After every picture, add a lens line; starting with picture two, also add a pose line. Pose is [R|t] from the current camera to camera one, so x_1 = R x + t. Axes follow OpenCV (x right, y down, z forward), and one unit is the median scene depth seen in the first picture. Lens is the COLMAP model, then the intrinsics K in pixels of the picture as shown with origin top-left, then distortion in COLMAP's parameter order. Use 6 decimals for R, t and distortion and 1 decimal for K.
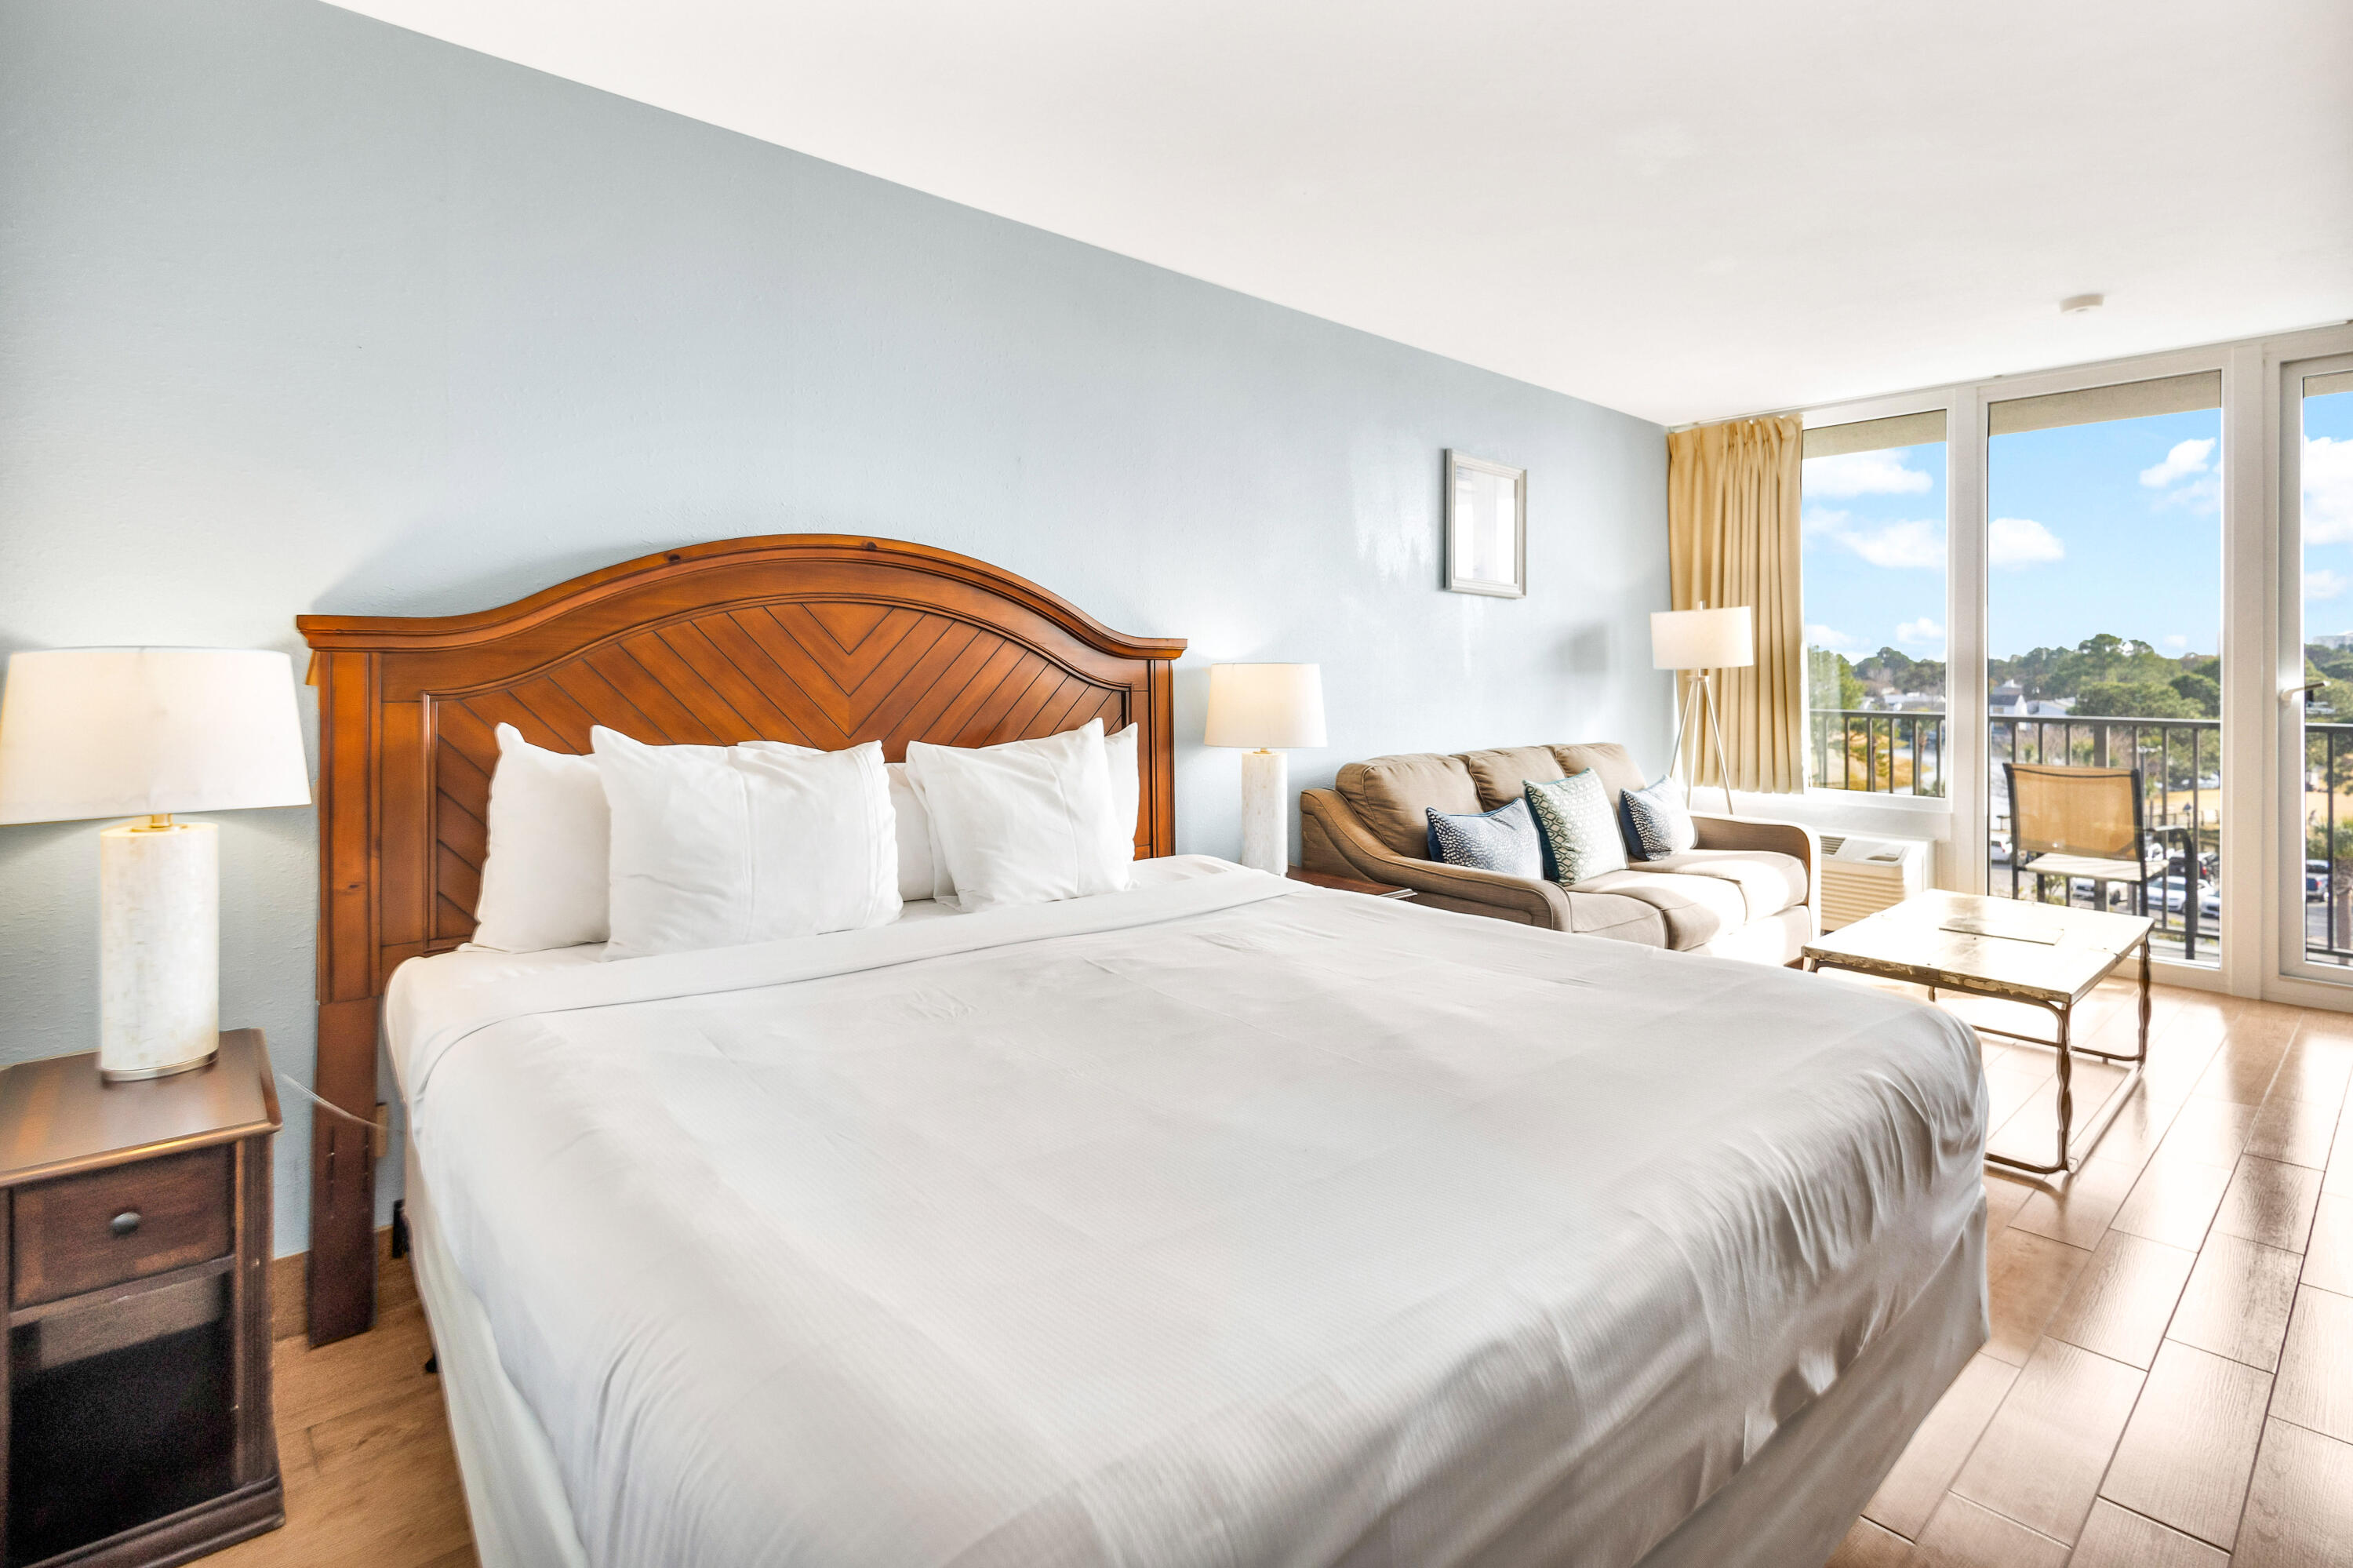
lens RADIAL K [[1154.2, 0, 1095.8], [0, 1154.2, 652.9], [0, 0, 1]] dist [0.002742, 0.000777]
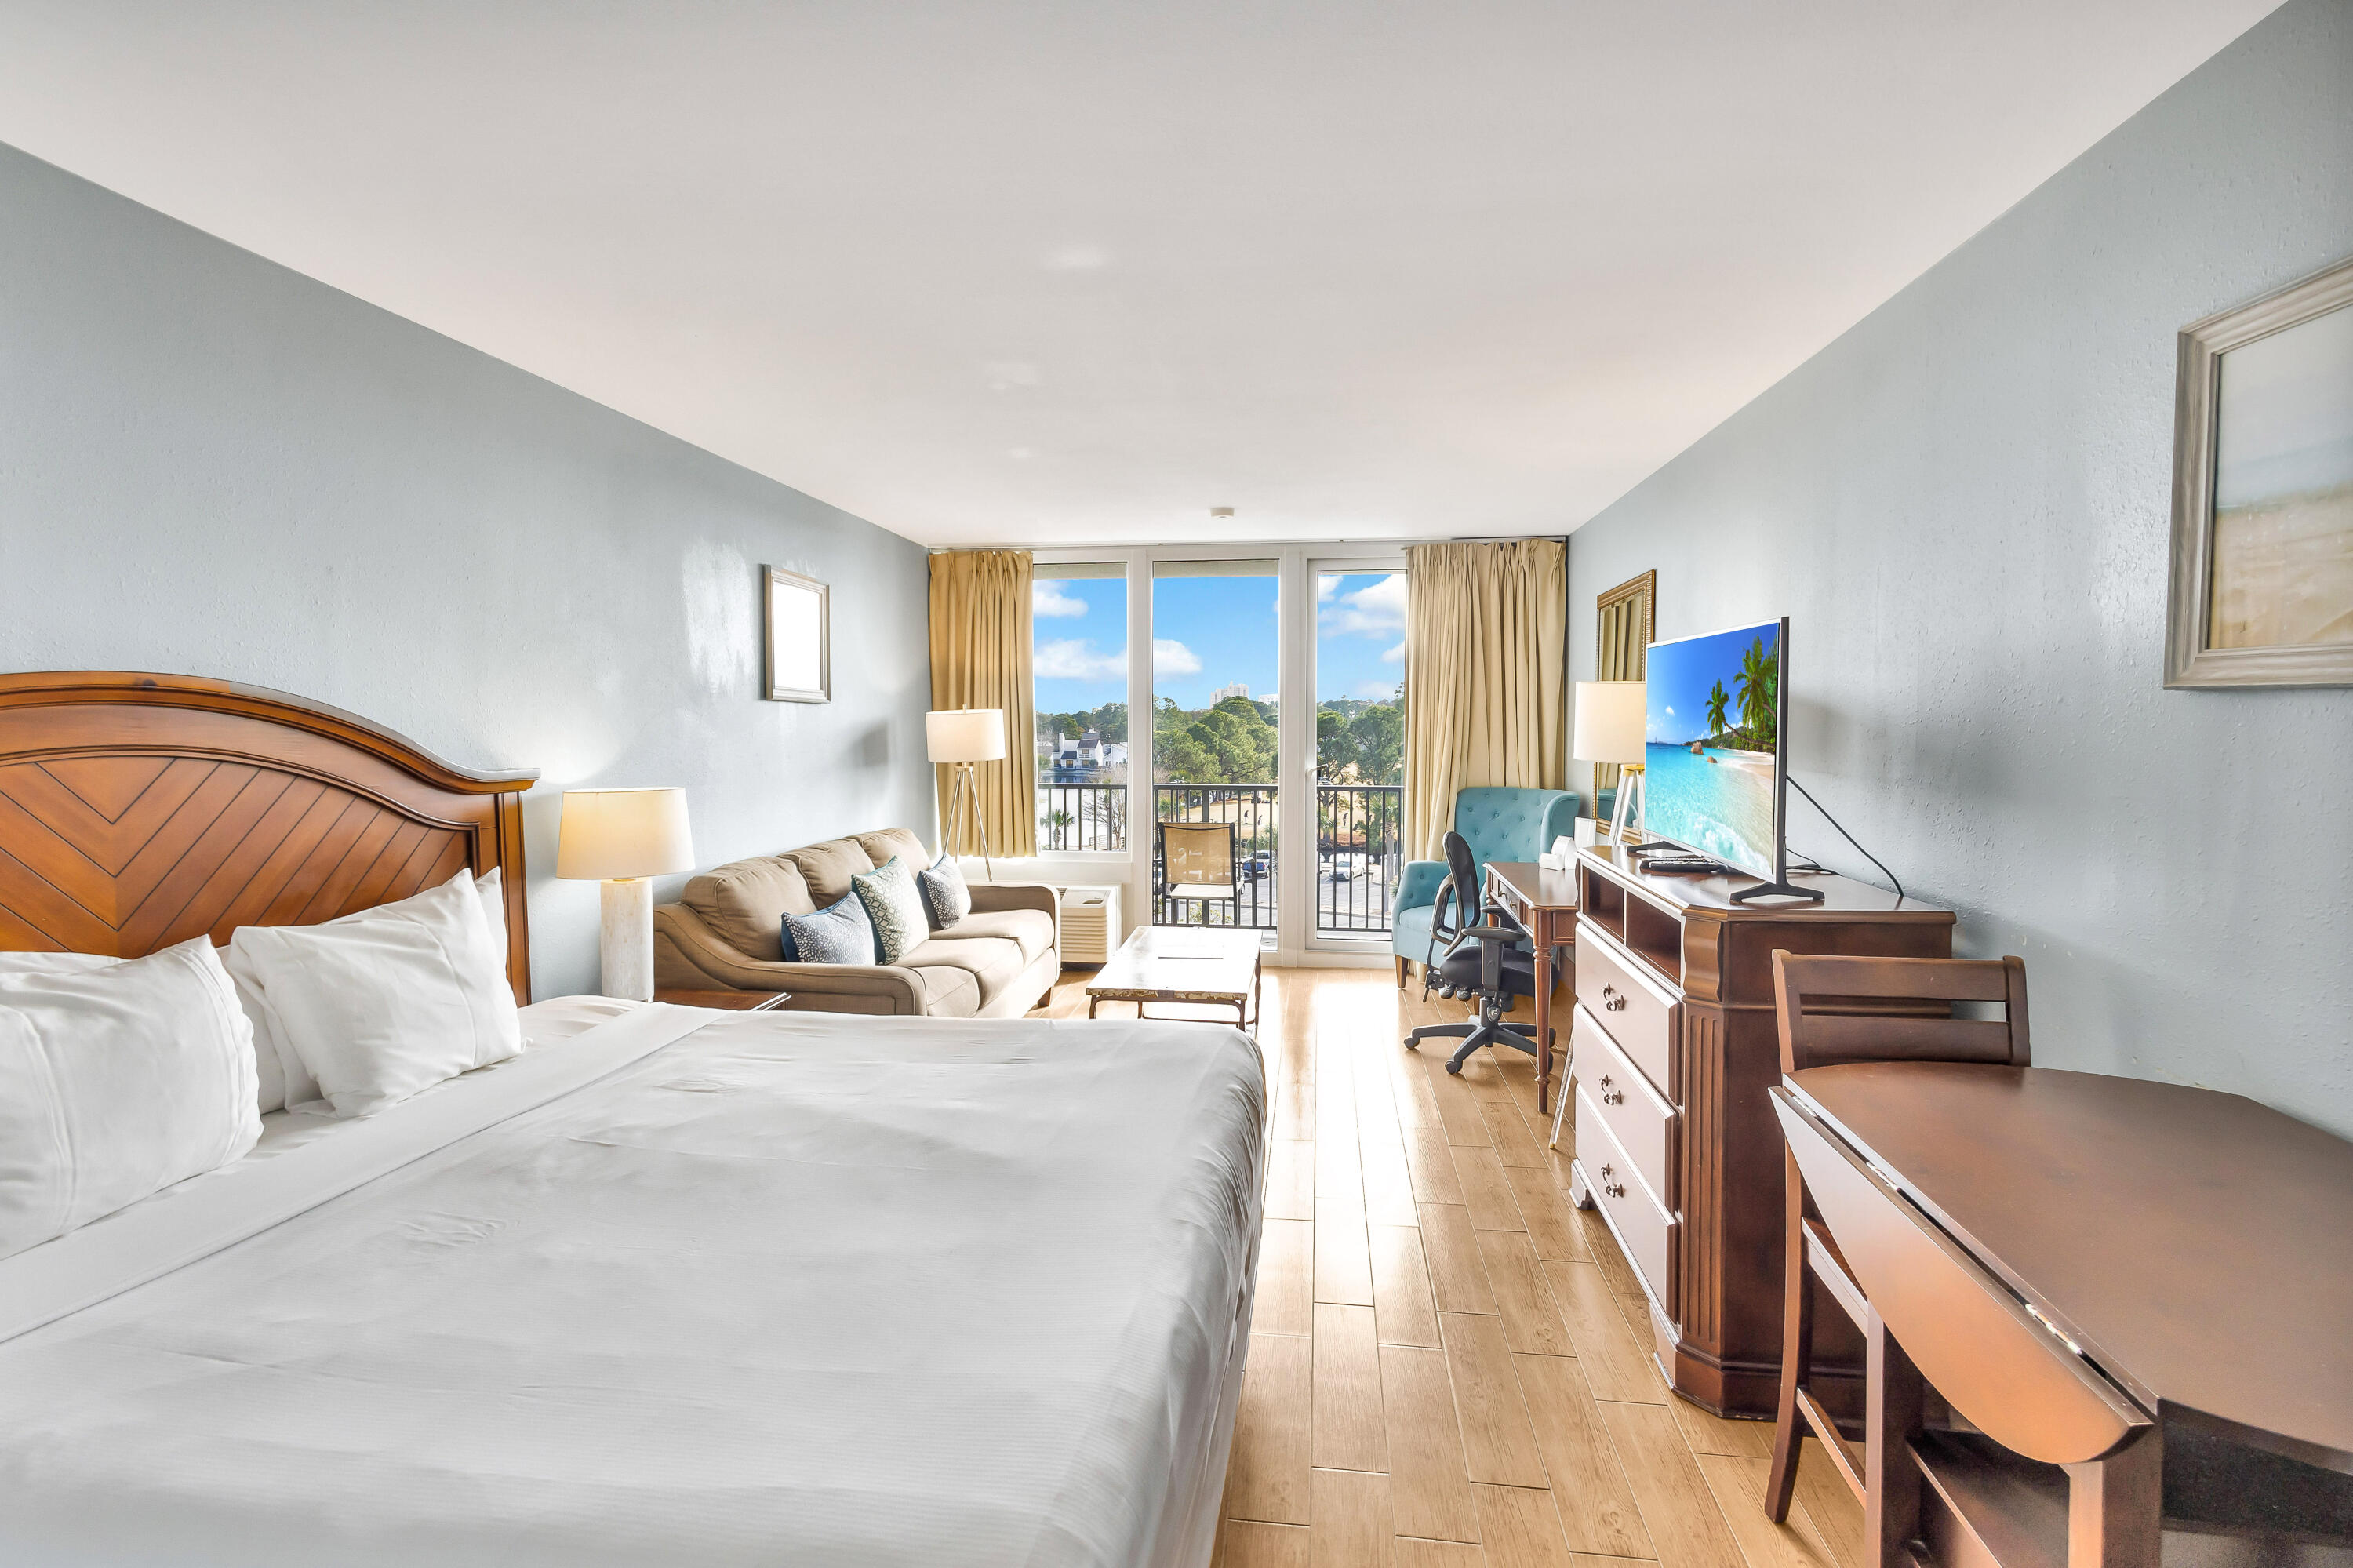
lens RADIAL K [[1154.2, 0, 1152.2], [0, 1154.2, 770.0], [0, 0, 1]] dist [0.002742, 0.000777]
pose [[0.749708, -0.042979, 0.660372, -0.151652], [0.007425, 0.998372, 0.056548, -0.054345], [-0.661727, -0.037491, 0.748807, -0.025547]]
